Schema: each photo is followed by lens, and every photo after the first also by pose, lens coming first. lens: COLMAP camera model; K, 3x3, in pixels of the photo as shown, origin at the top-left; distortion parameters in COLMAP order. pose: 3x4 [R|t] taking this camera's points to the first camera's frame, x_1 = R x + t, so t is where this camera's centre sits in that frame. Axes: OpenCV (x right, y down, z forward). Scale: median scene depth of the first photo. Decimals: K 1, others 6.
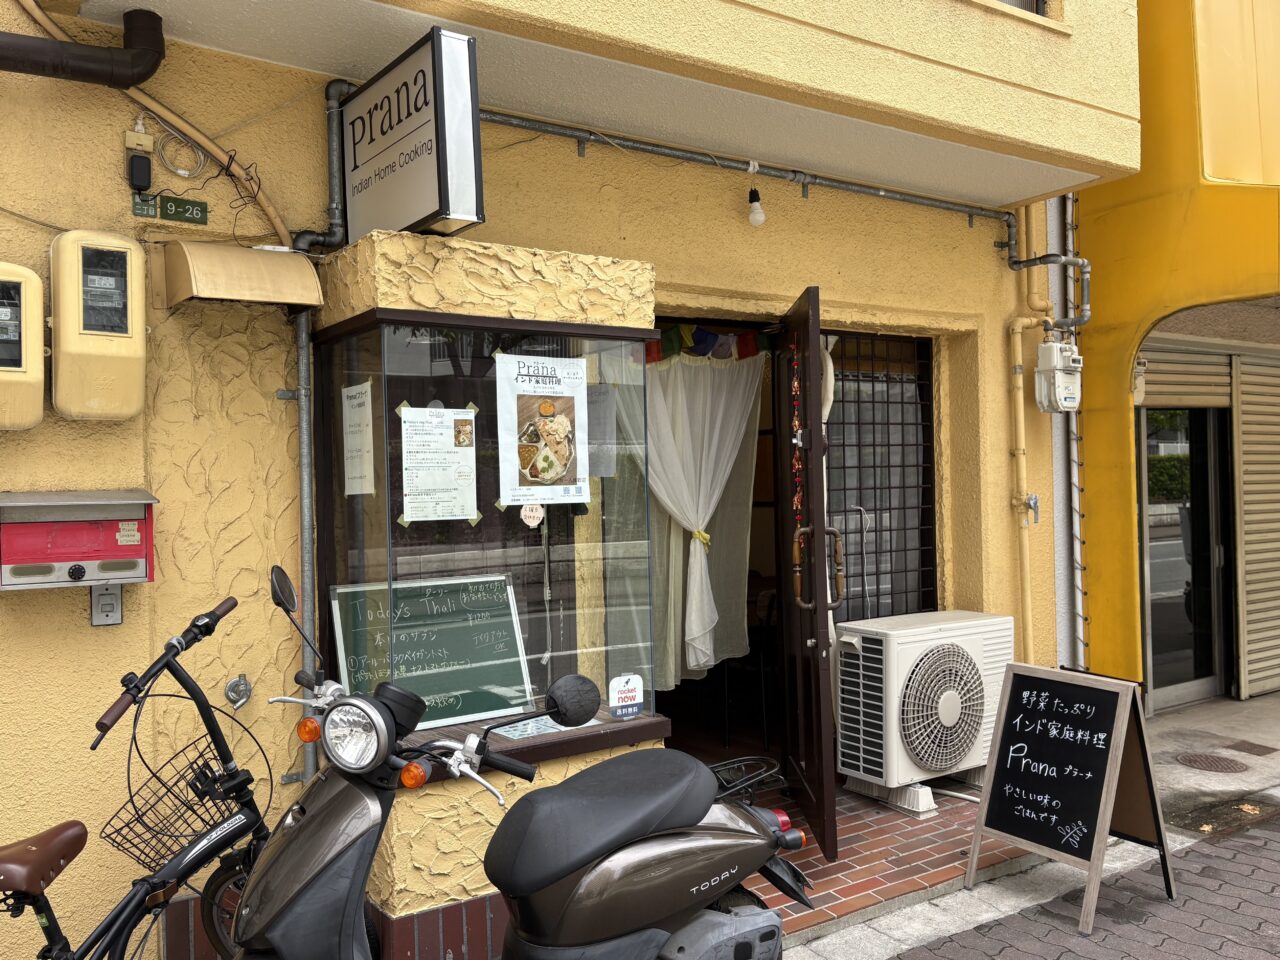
lens RADIAL K [[1128.5, 0, 640.0], [0, 1128.5, 480.0], [0, 0, 1]] dist [0.005149, 0.006153]
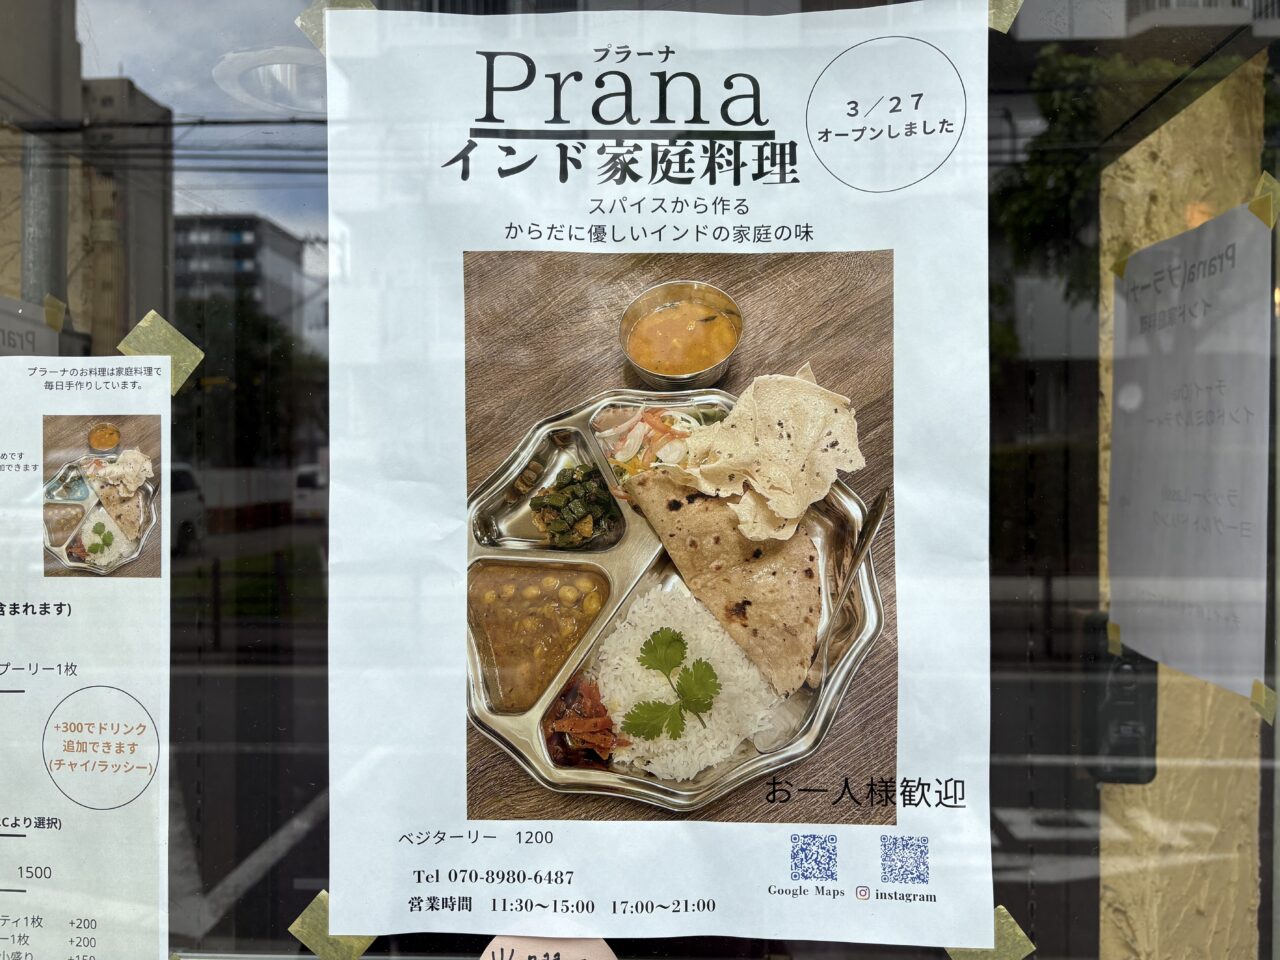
lens RADIAL K [[1128.5, 0, 640.0], [0, 1128.5, 480.0], [0, 0, 1]] dist [0.005149, 0.006153]
pose [[0.775489, 0.024324, -0.630892, 0.013810], [-0.012586, 0.999655, 0.023071, -0.046653], [0.631235, -0.009950, 0.775528, 0.876500]]
